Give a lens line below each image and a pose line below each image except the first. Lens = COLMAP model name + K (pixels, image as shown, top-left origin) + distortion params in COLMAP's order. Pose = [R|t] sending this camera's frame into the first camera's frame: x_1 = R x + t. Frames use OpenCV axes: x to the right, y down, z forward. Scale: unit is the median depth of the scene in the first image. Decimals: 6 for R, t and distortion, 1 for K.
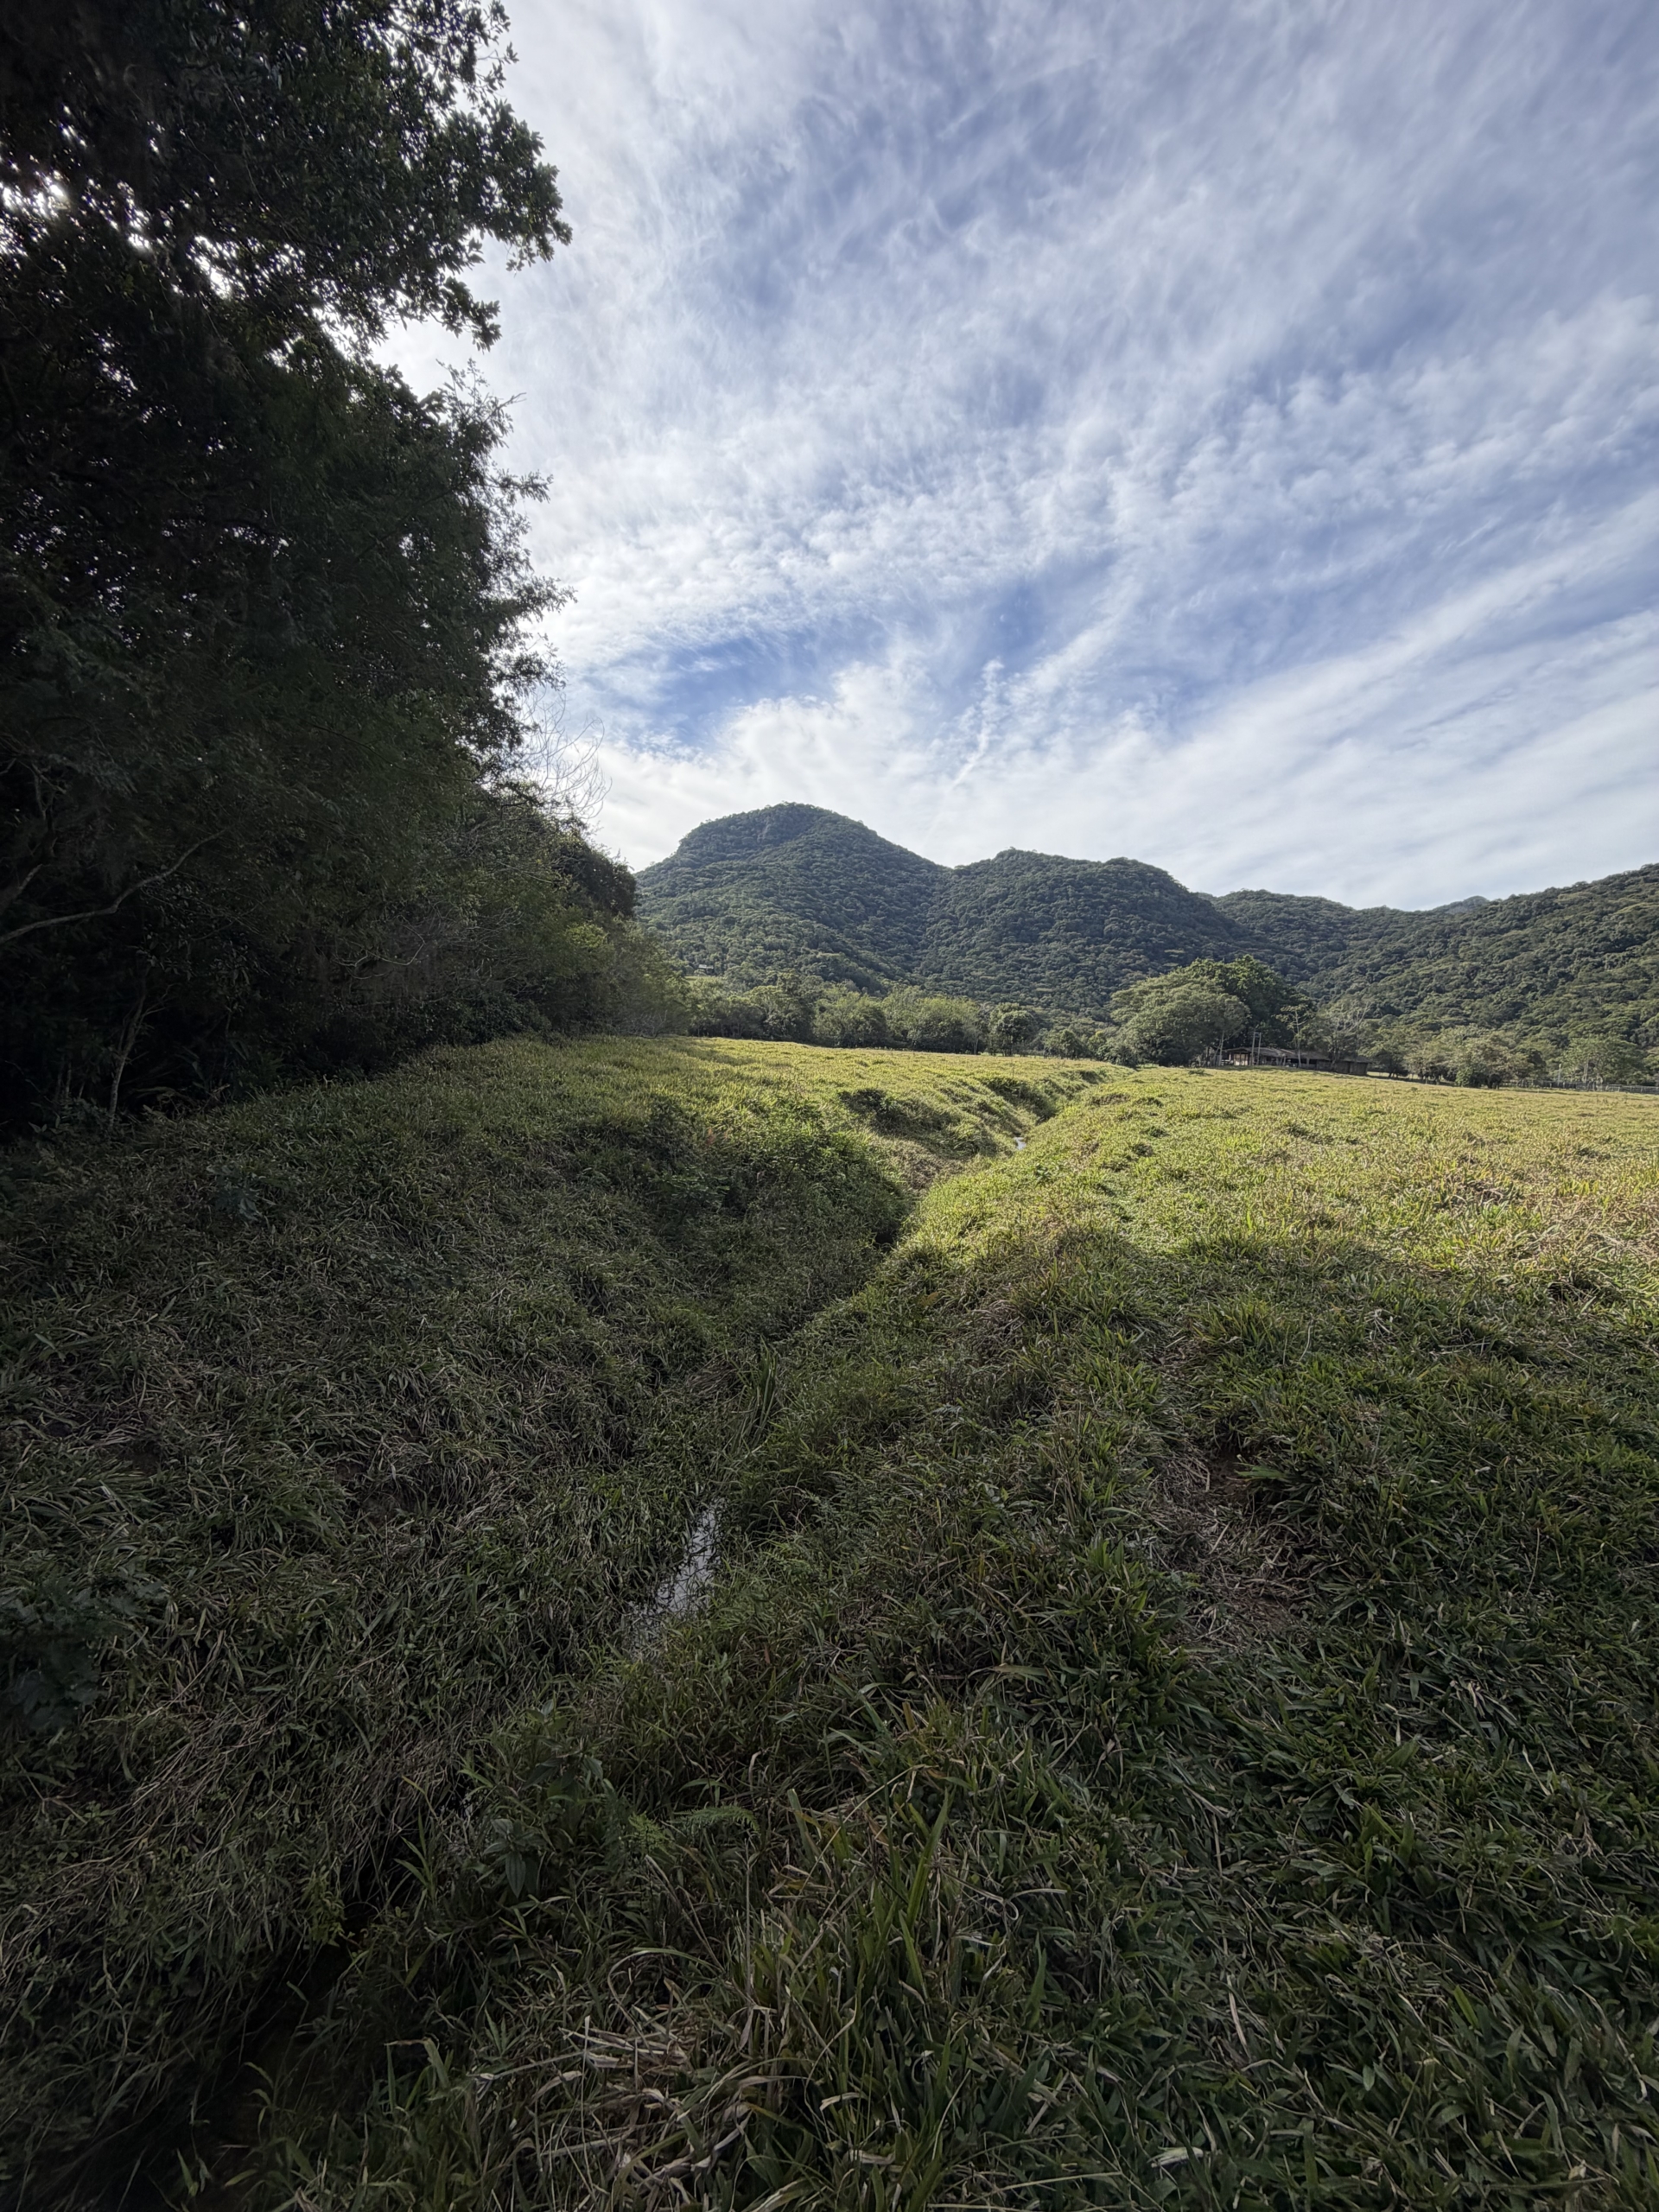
lens RADIAL K [[879.7, 0, 824.3], [0, 879.7, 1107.2], [0, 0, 1]] dist [-0.000636, 0.000031]
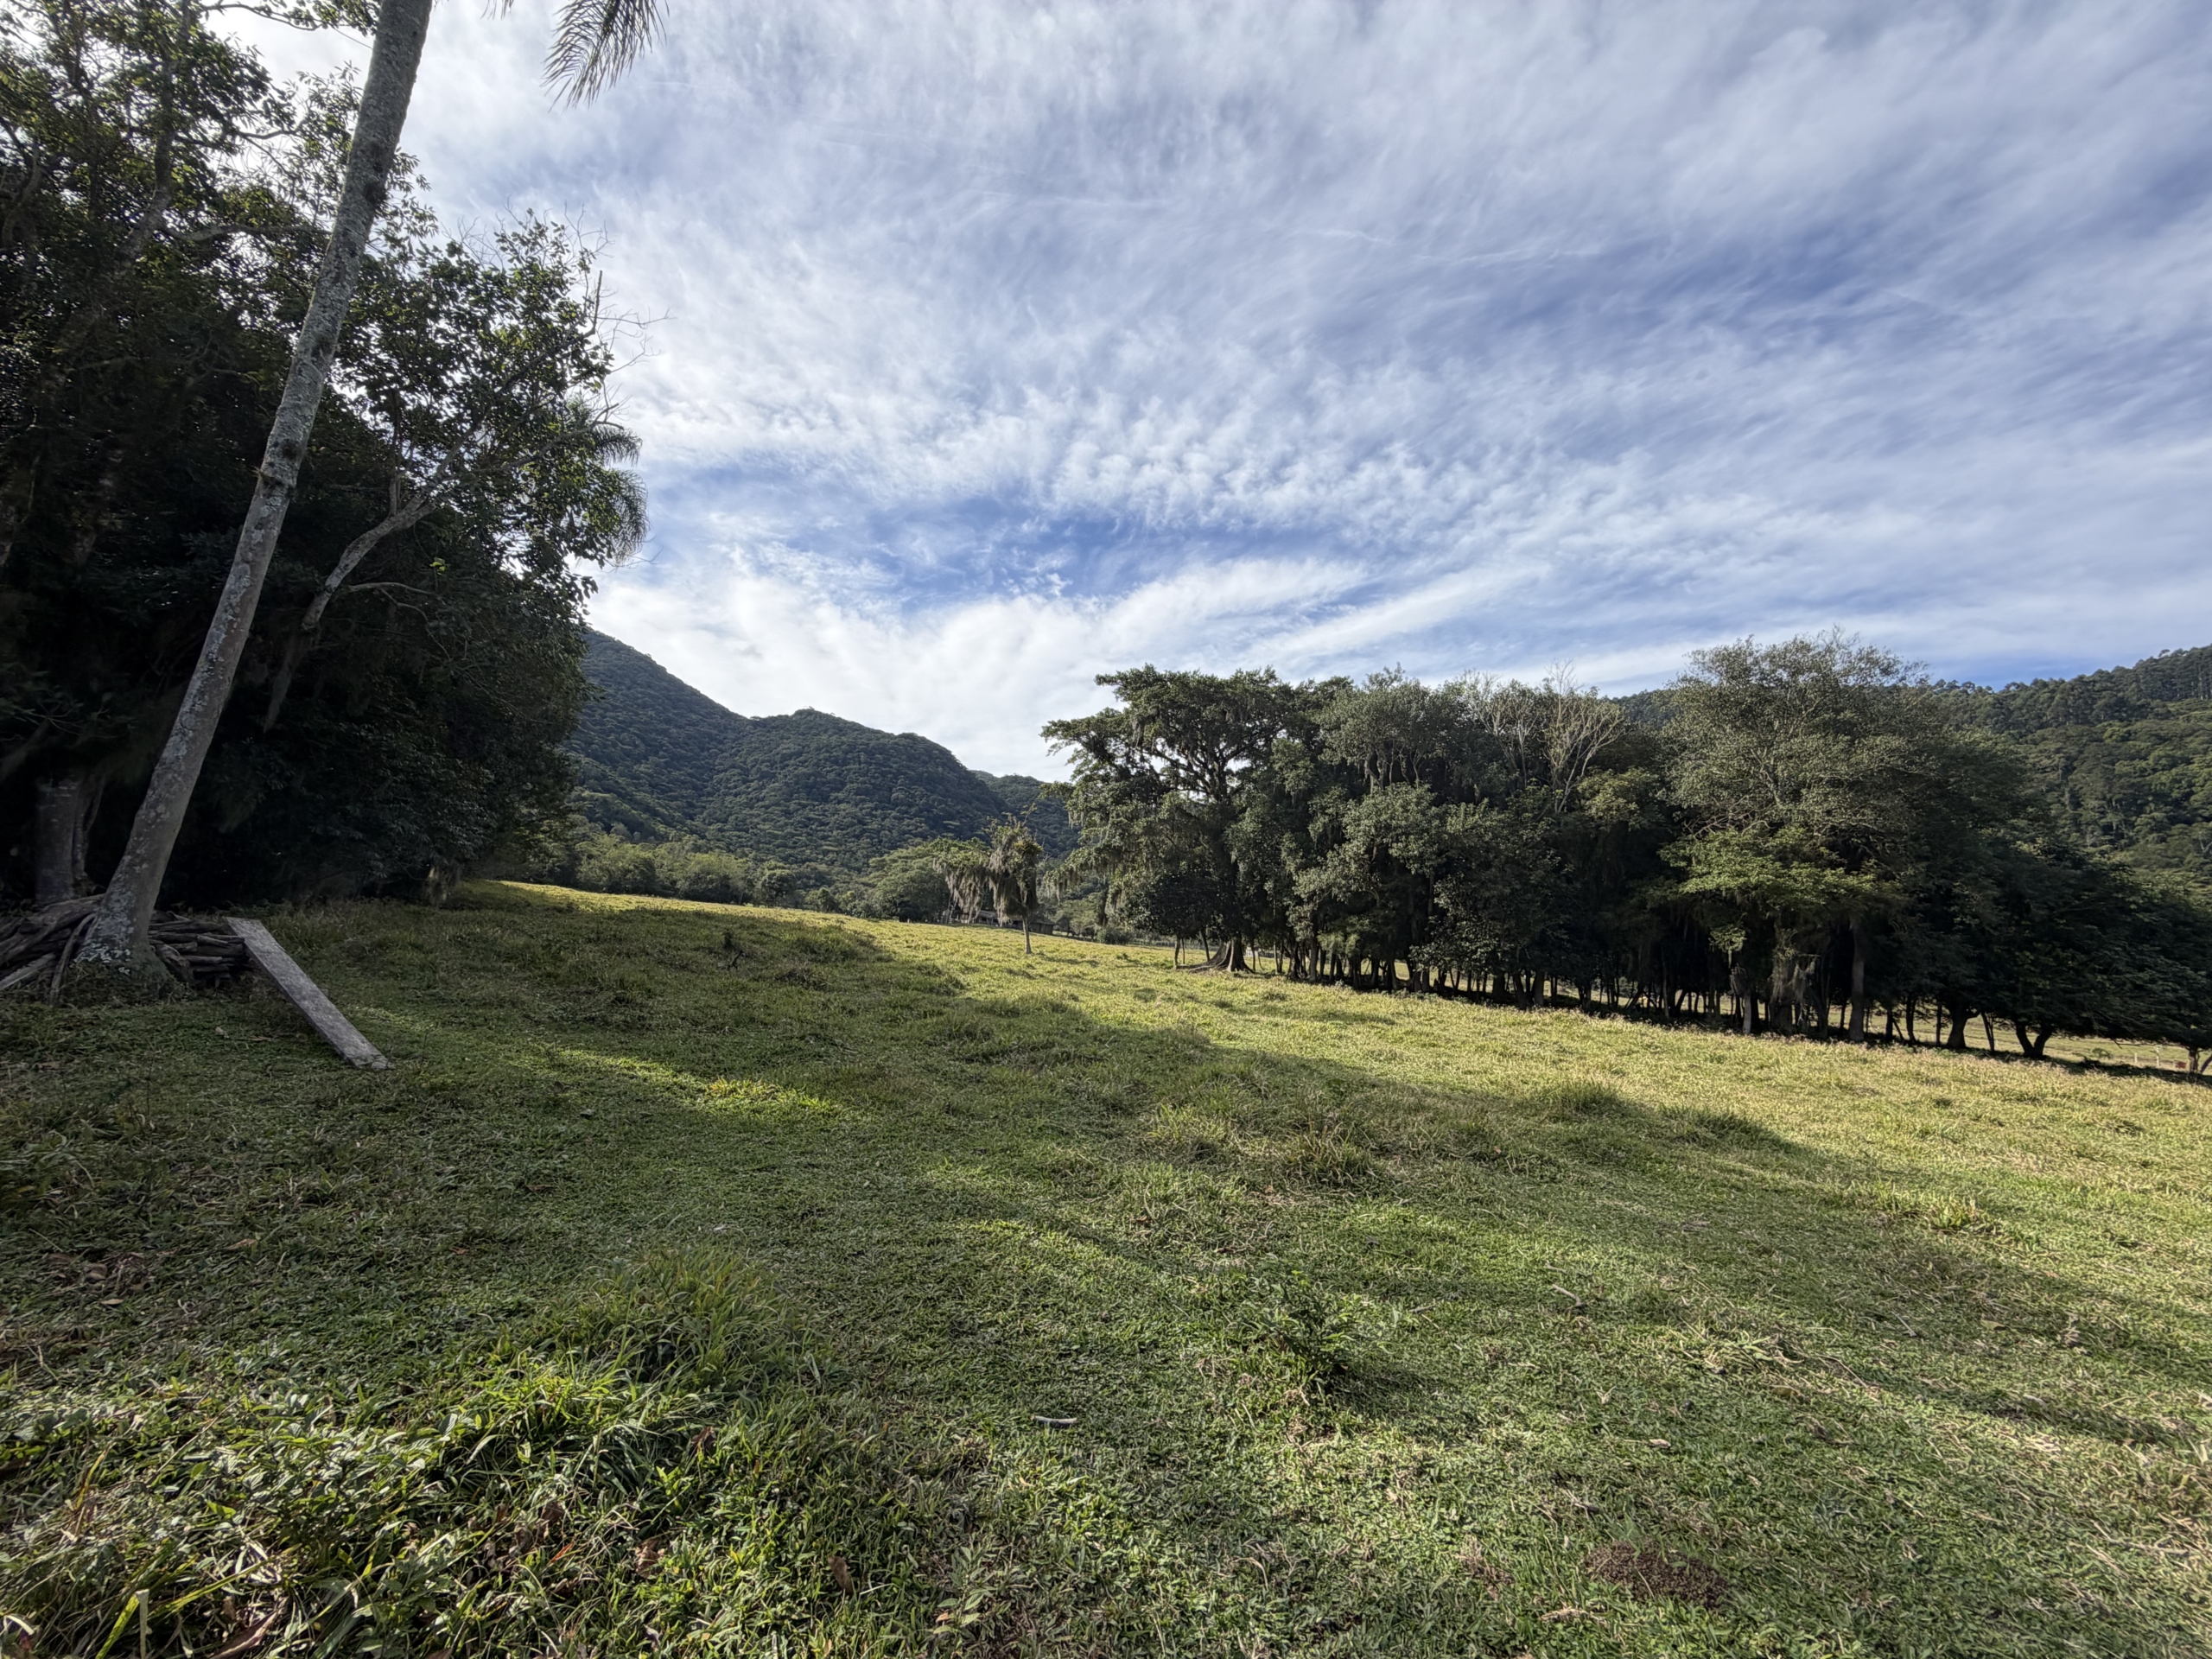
lens RADIAL K [[878.3, 0, 1100.3], [0, 878.3, 831.2], [0, 0, 1]] dist [0.001679, 0.000266]
pose [[0.859263, 0.087075, 0.504069, -0.163306], [-0.010114, 0.988105, -0.153448, 0.237897], [-0.511435, 0.126754, 0.849922, -3.430428]]
